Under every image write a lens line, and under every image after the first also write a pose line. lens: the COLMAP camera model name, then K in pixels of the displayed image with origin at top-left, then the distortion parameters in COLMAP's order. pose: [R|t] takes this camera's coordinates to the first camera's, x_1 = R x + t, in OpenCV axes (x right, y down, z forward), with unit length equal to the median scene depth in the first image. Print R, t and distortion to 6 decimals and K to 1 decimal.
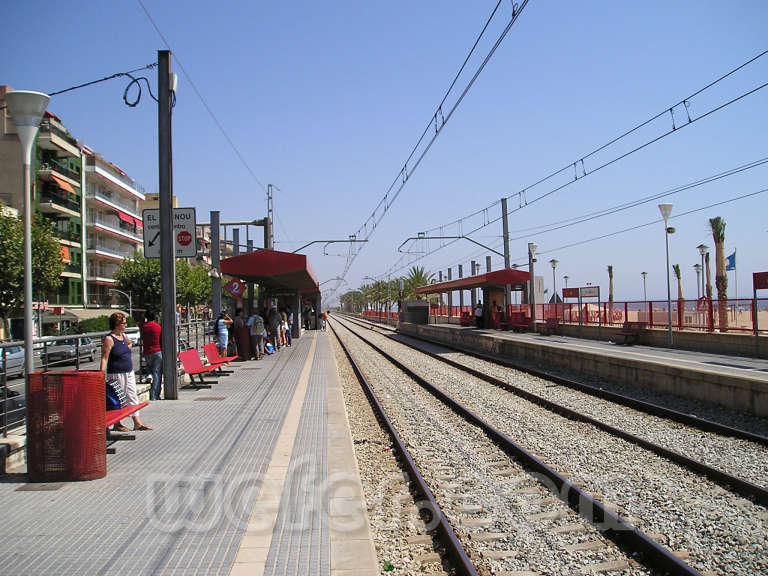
lens RADIAL K [[789.3, 0, 398.3], [0, 789.3, 286.2], [0, 0, 1]] dist [-0.141960, 0.108978]
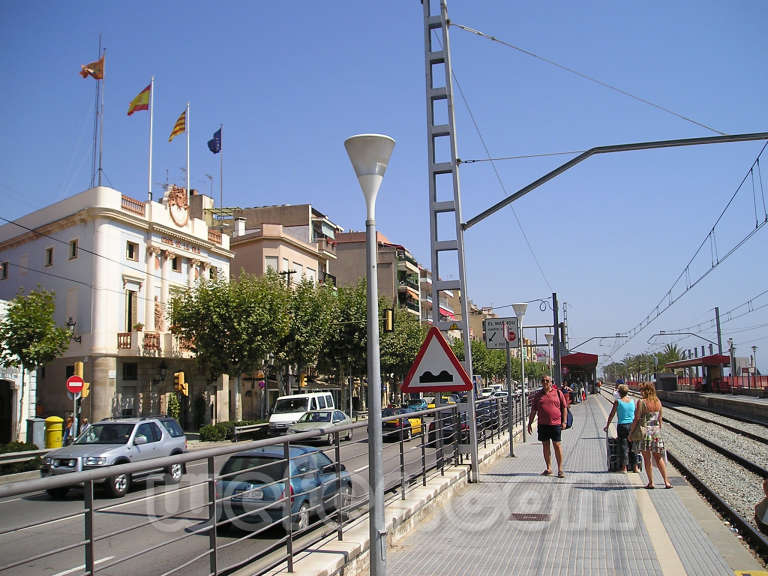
lens RADIAL K [[789.3, 0, 398.3], [0, 789.3, 286.2], [0, 0, 1]] dist [-0.141960, 0.108978]
pose [[0.946851, -0.033331, -0.319941, 0.018450], [0.004522, 0.995898, -0.090369, -0.011834], [0.321641, 0.084119, 0.943118, -0.396073]]
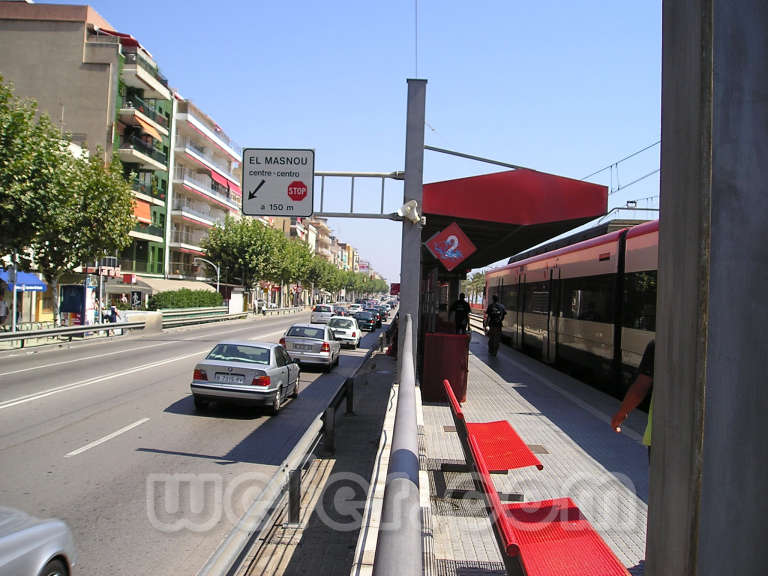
lens RADIAL K [[789.3, 0, 398.3], [0, 789.3, 286.2], [0, 0, 1]] dist [-0.141960, 0.108978]
pose [[0.992374, 0.066132, -0.104020, -0.062345], [-0.064775, 0.997766, 0.016373, 0.006413], [0.104870, -0.009510, 0.994440, 0.176668]]
